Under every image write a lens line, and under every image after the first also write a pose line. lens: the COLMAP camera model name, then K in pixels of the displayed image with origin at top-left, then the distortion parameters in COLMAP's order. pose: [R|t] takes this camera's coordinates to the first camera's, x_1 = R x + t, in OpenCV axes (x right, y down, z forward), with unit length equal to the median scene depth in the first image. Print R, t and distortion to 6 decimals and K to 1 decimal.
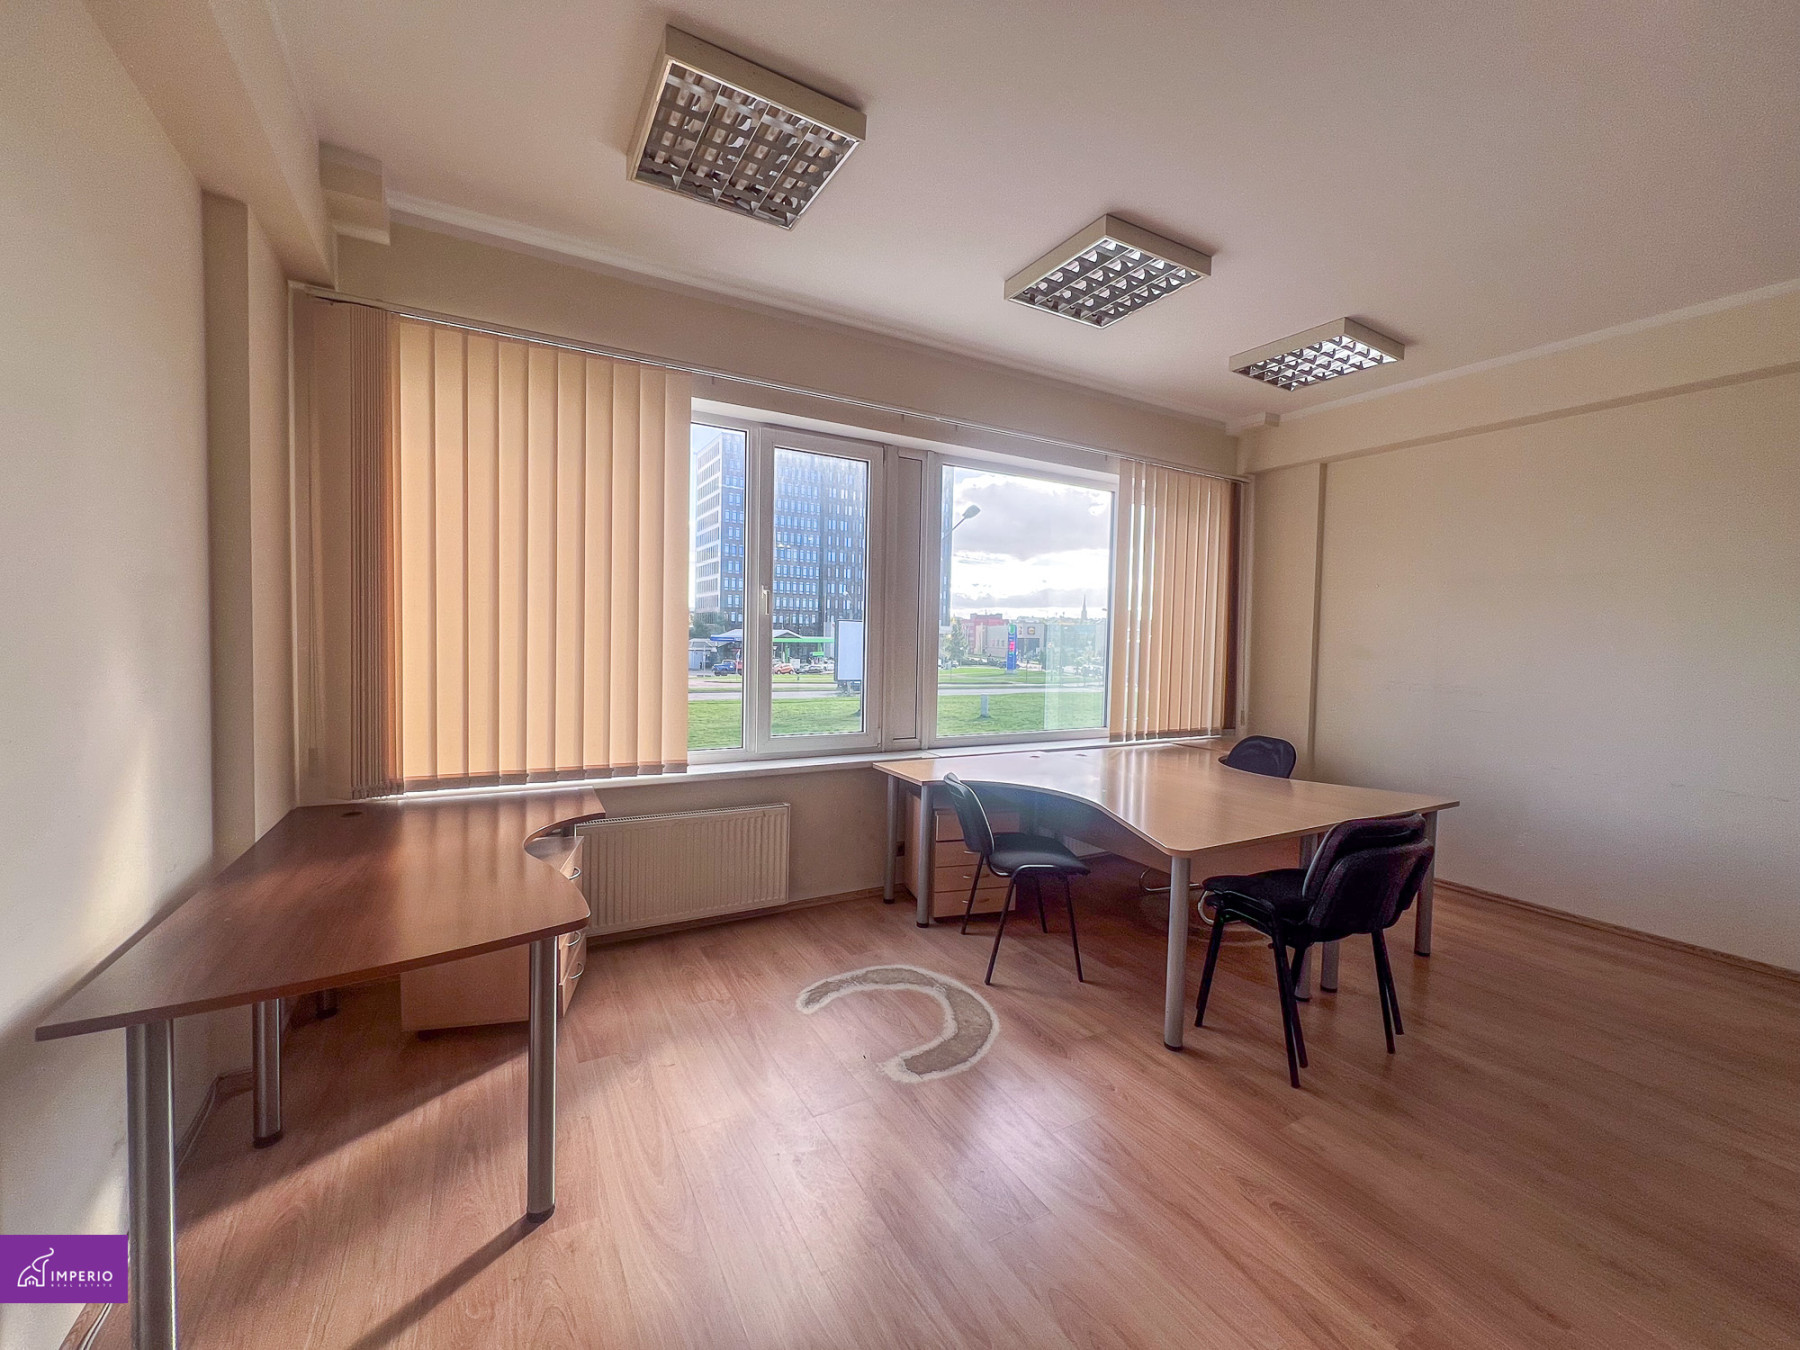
lens RADIAL K [[737.9, 0, 900.0], [0, 737.9, 675.0], [0, 0, 1]] dist [-0.000726, -0.000096]
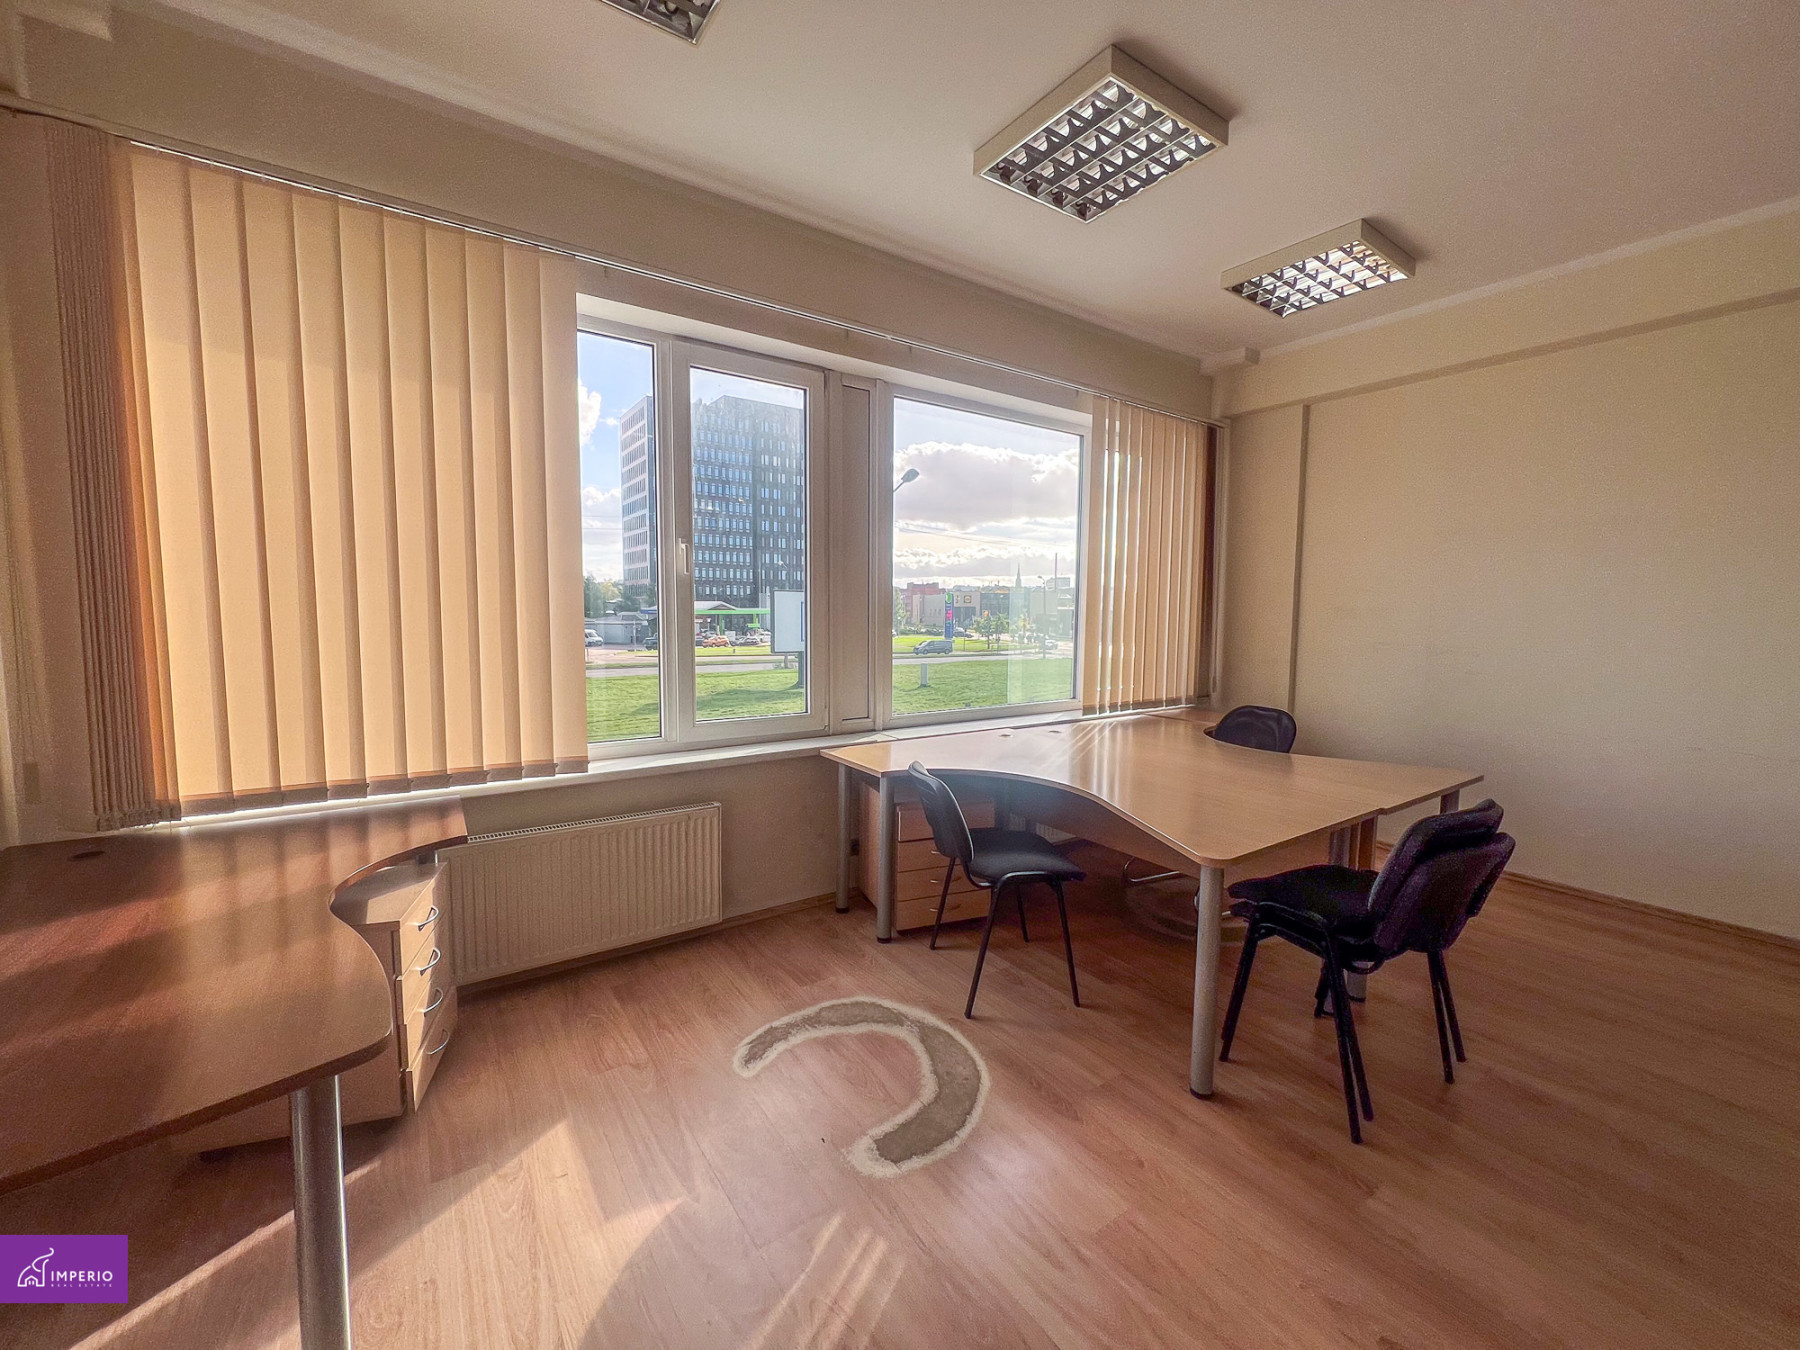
lens RADIAL K [[737.9, 0, 900.0], [0, 737.9, 675.0], [0, 0, 1]] dist [-0.000726, -0.000096]
pose [[0.996307, -0.021512, 0.083119, -0.015618], [0.018135, 0.998988, 0.041169, 0.000894], [-0.083920, -0.039509, 0.995689, 0.174384]]
